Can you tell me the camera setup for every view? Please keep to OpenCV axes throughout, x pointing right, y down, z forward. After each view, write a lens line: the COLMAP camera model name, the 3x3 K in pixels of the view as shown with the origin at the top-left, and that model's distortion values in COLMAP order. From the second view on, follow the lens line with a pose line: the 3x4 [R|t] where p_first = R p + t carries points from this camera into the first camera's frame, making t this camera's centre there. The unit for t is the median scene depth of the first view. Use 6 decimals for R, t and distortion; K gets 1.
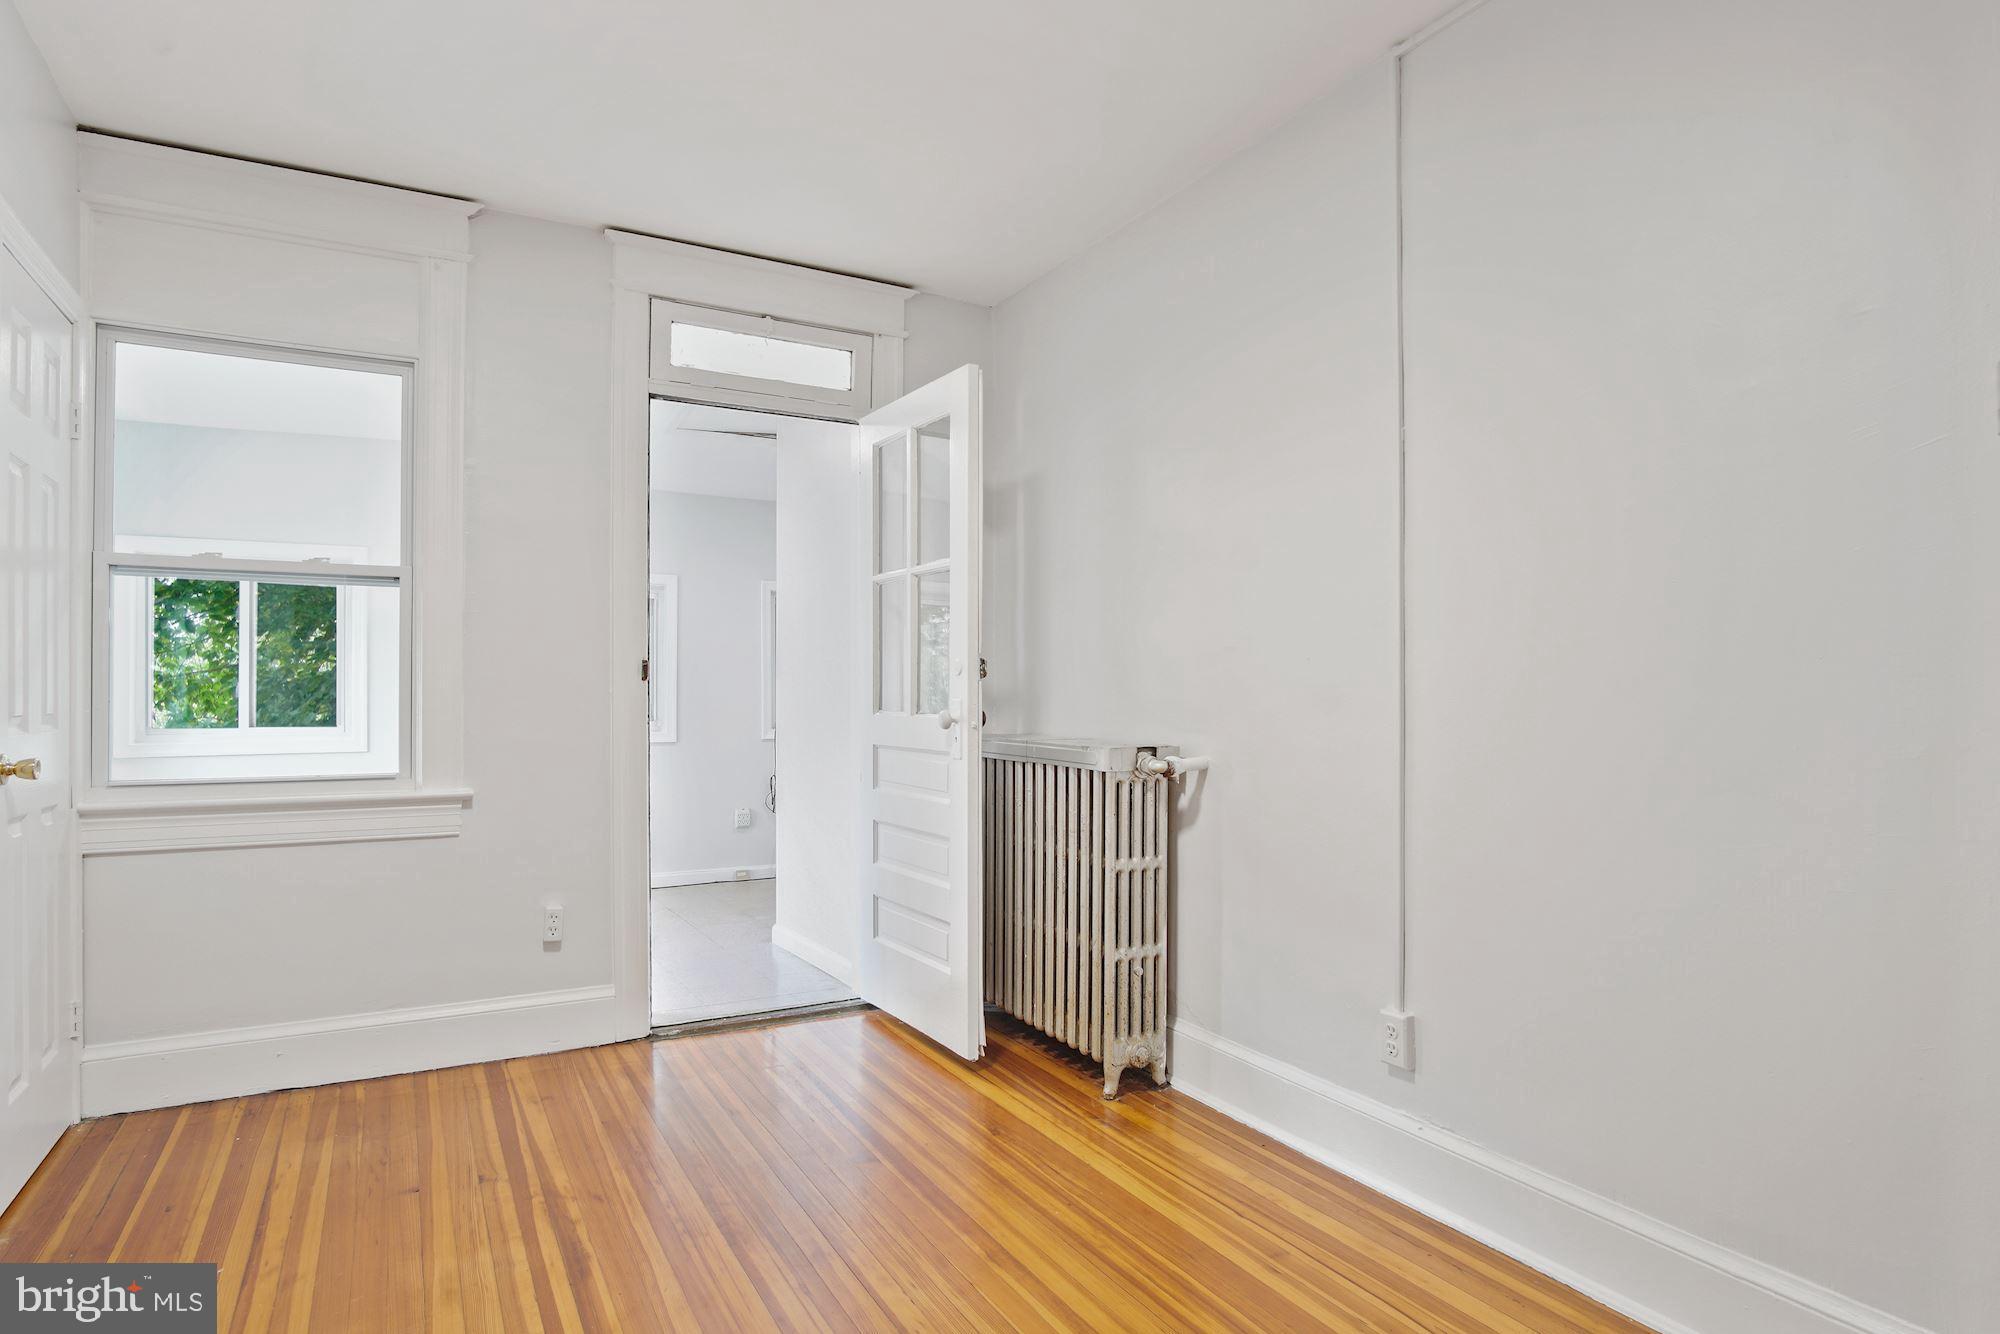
lens RADIAL K [[1077.9, 0, 1004.1], [0, 1077.9, 688.8], [0, 0, 1]] dist [-0.025798, -0.001144]
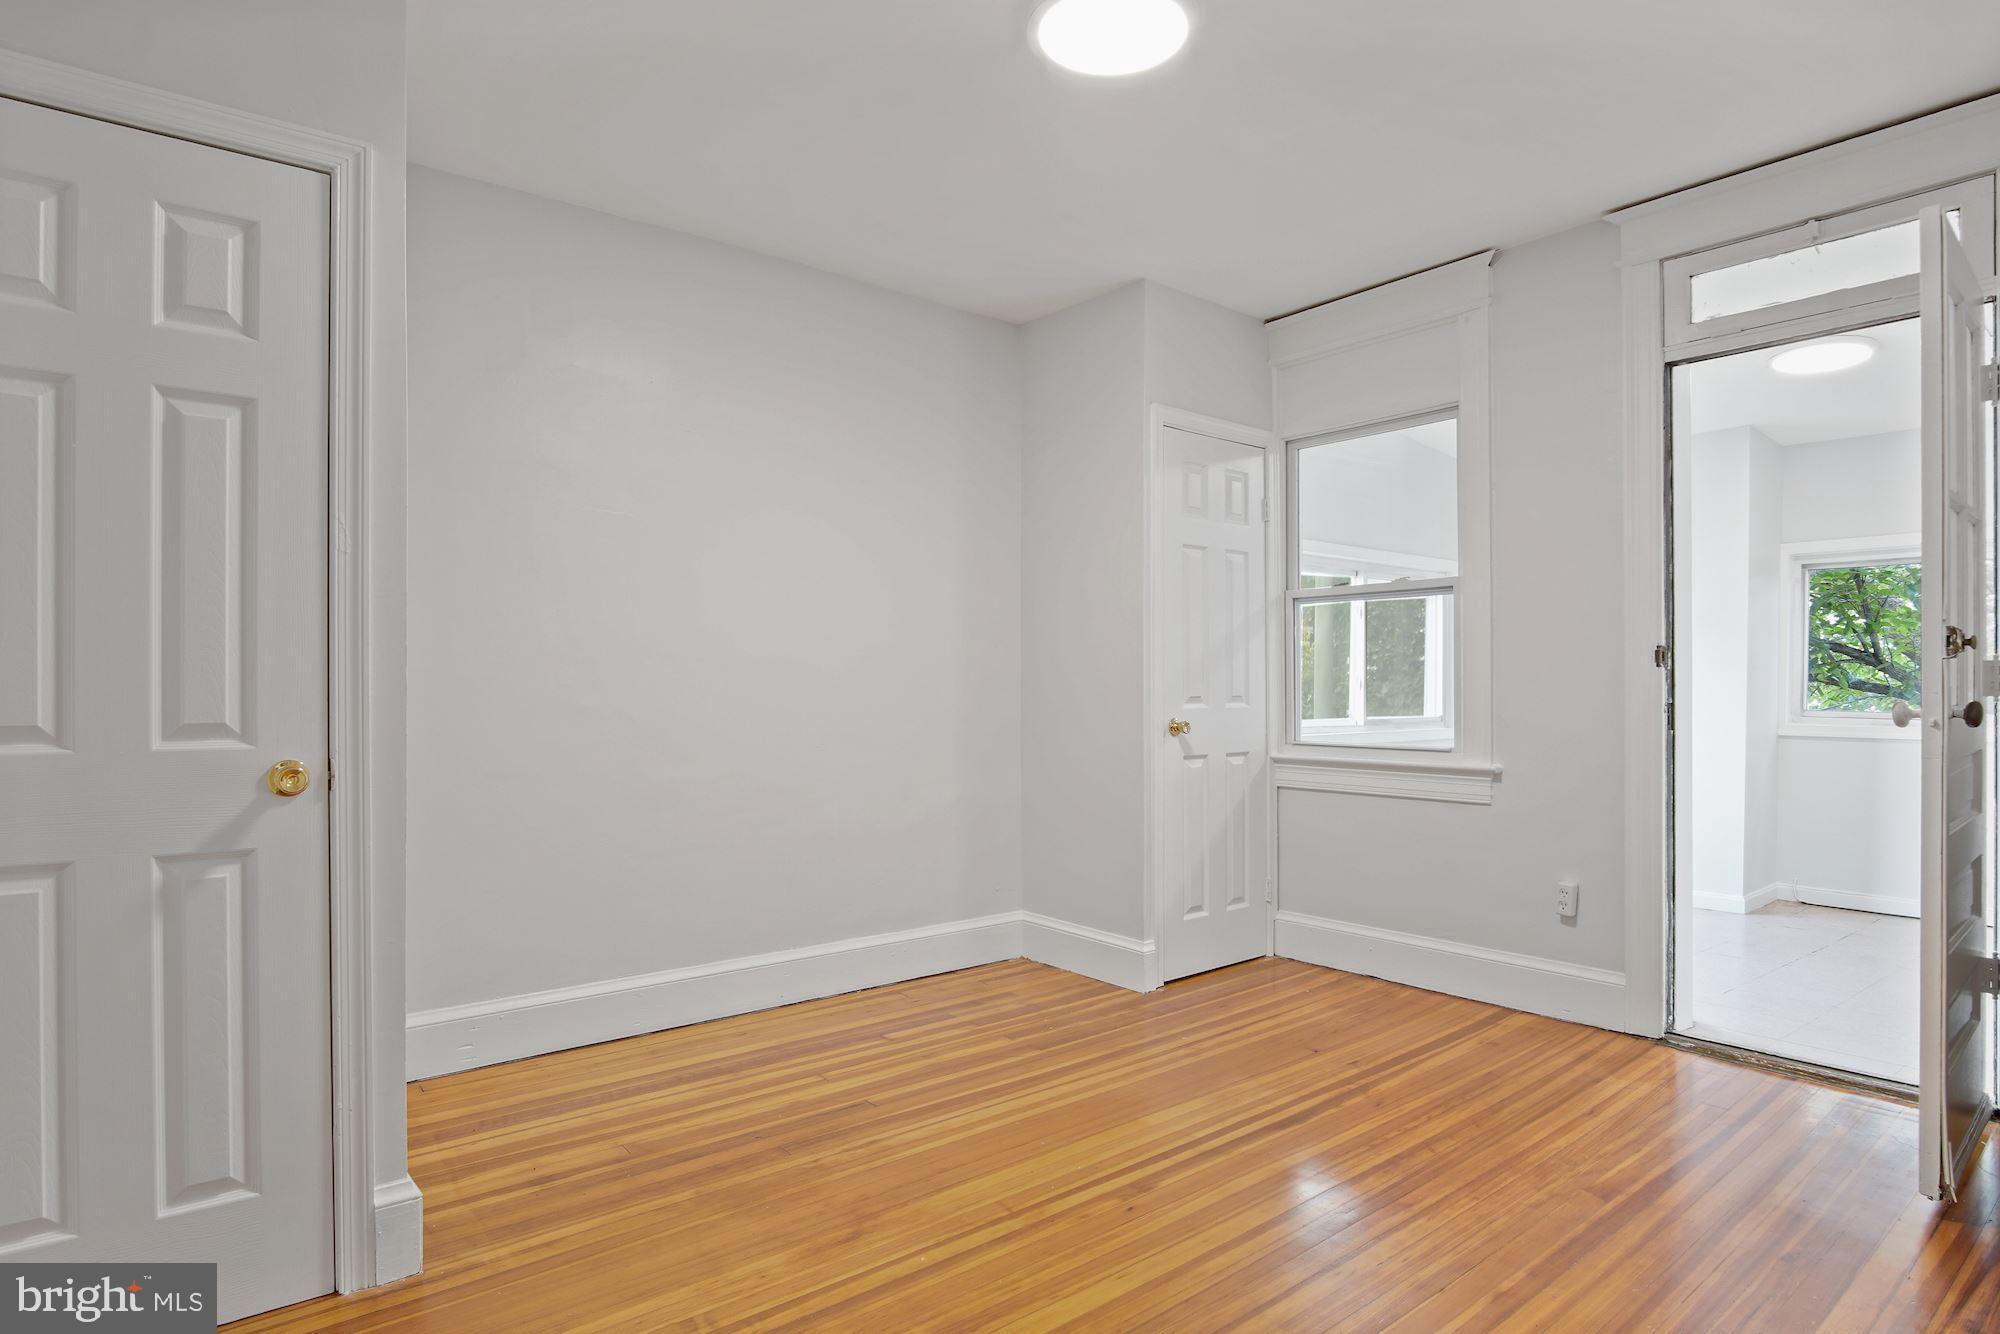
lens RADIAL K [[1077.9, 0, 1004.1], [0, 1077.9, 688.8], [0, 0, 1]] dist [-0.025798, -0.001144]
pose [[0.170670, 0.001413, -0.985327, 0.565251], [0.012563, 0.999915, 0.003610, 0.001454], [0.985248, -0.012995, 0.170637, 0.299722]]
